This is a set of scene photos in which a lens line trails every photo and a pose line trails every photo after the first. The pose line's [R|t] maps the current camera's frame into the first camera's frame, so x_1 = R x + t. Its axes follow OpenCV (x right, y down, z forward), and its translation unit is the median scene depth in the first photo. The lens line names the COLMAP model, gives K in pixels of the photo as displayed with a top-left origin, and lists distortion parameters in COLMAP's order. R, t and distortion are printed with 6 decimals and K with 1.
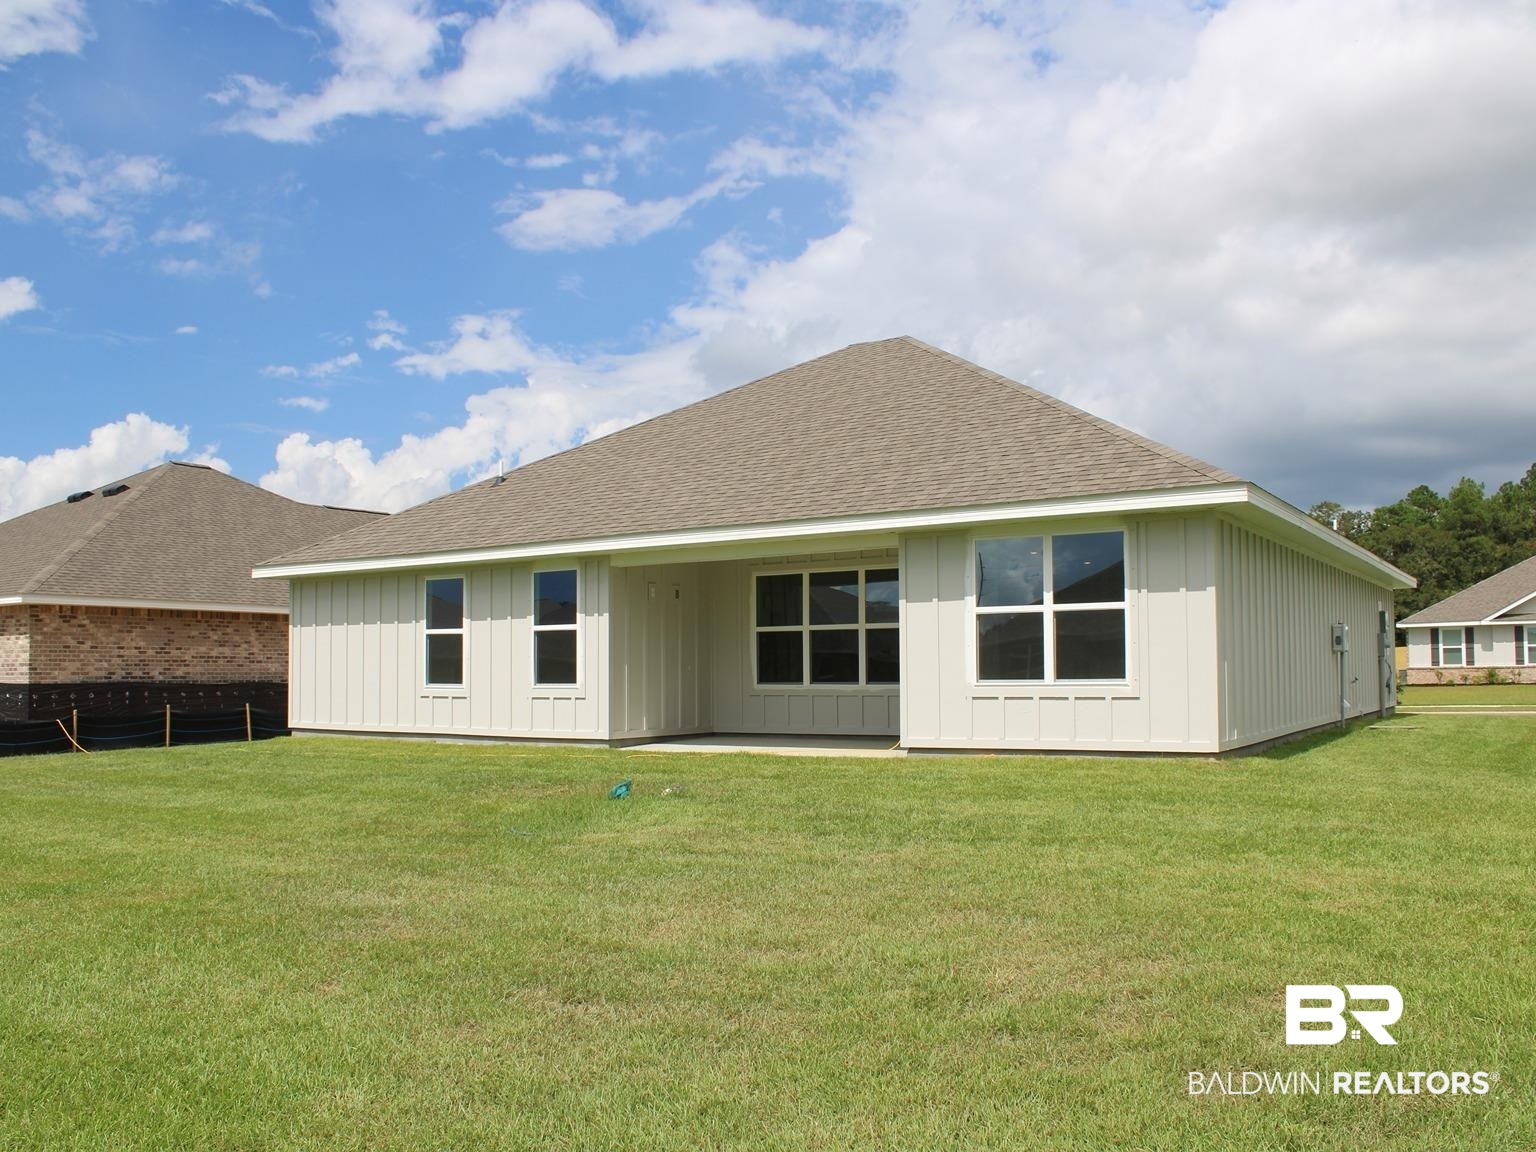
lens RADIAL K [[1271.6, 0, 768.0], [0, 1271.6, 576.0], [0, 0, 1]] dist [-0.082784, 0.003346]
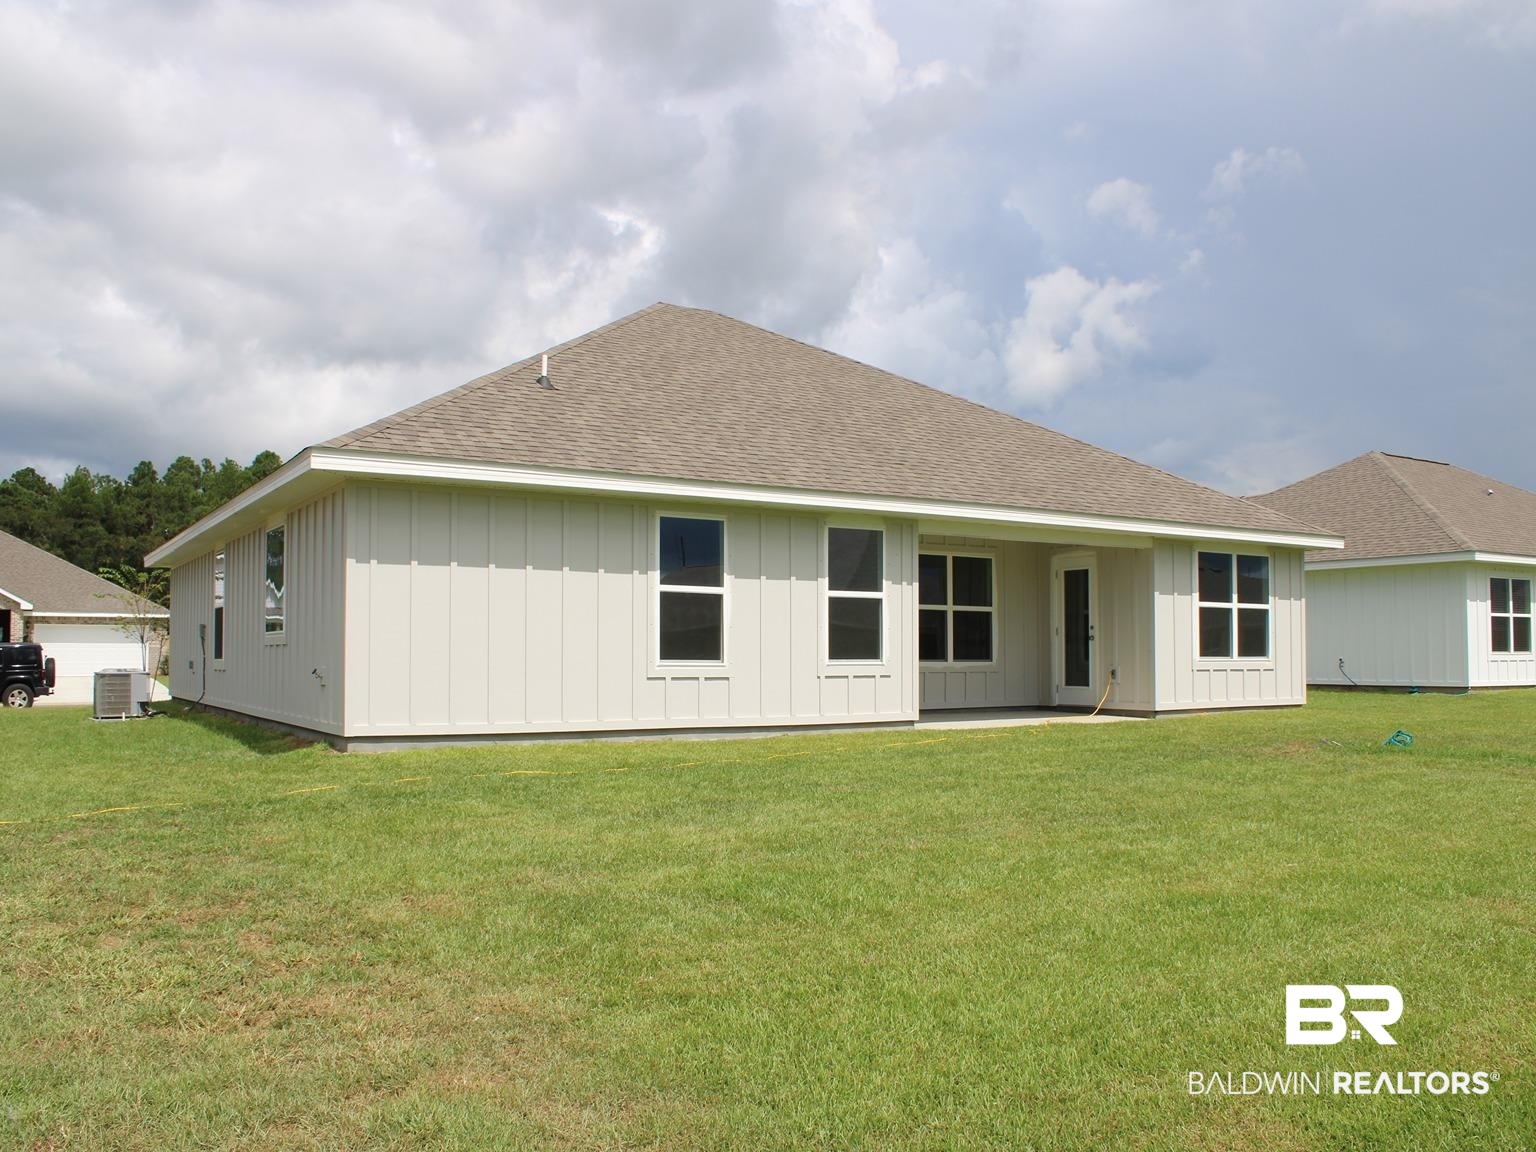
lens RADIAL K [[1285.2, 0, 762.2], [0, 1285.2, 619.2], [0, 0, 1]] dist [-0.176673, 0.190289]
pose [[0.422604, 0.034234, 0.905667, -0.971199], [-0.073065, 0.997321, -0.003605, 0.064507], [-0.903364, -0.064649, 0.423973, 0.682208]]
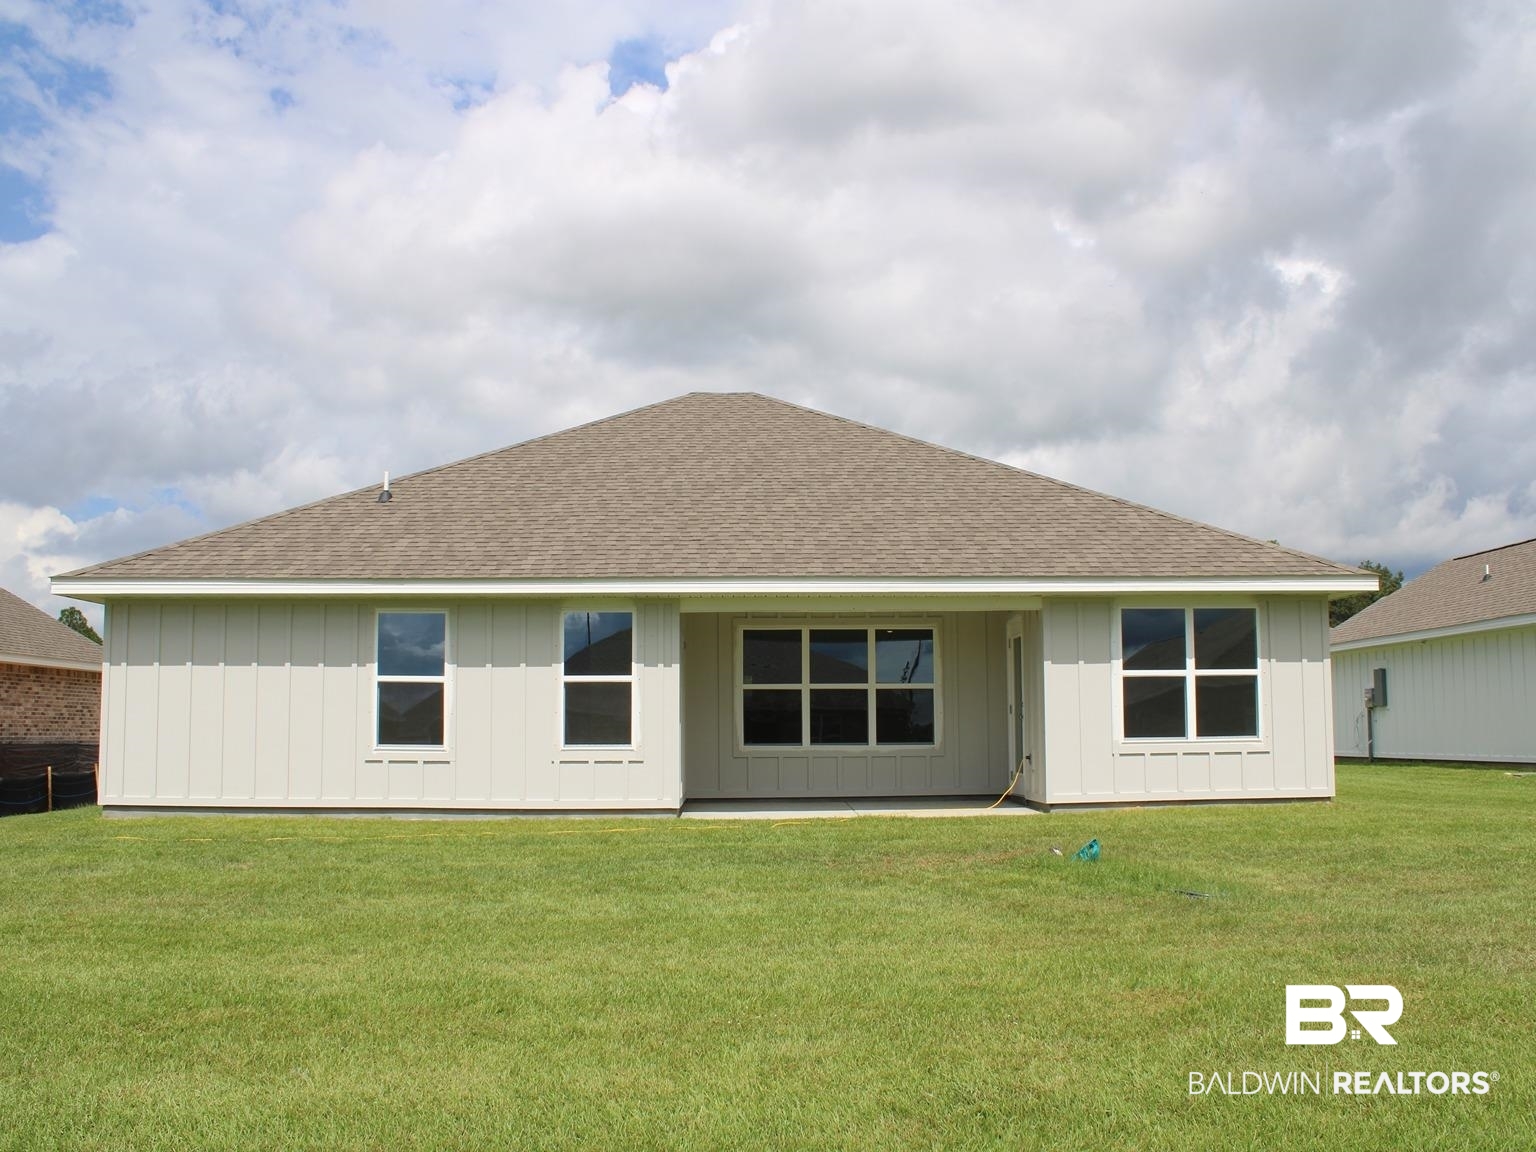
lens RADIAL K [[1285.2, 0, 762.2], [0, 1285.2, 619.2], [0, 0, 1]] dist [-0.176673, 0.190289]
pose [[0.822751, 0.054152, 0.565817, -0.559248], [-0.043855, 0.998532, -0.031796, 0.023186], [-0.566708, 0.001346, 0.823917, 0.229290]]
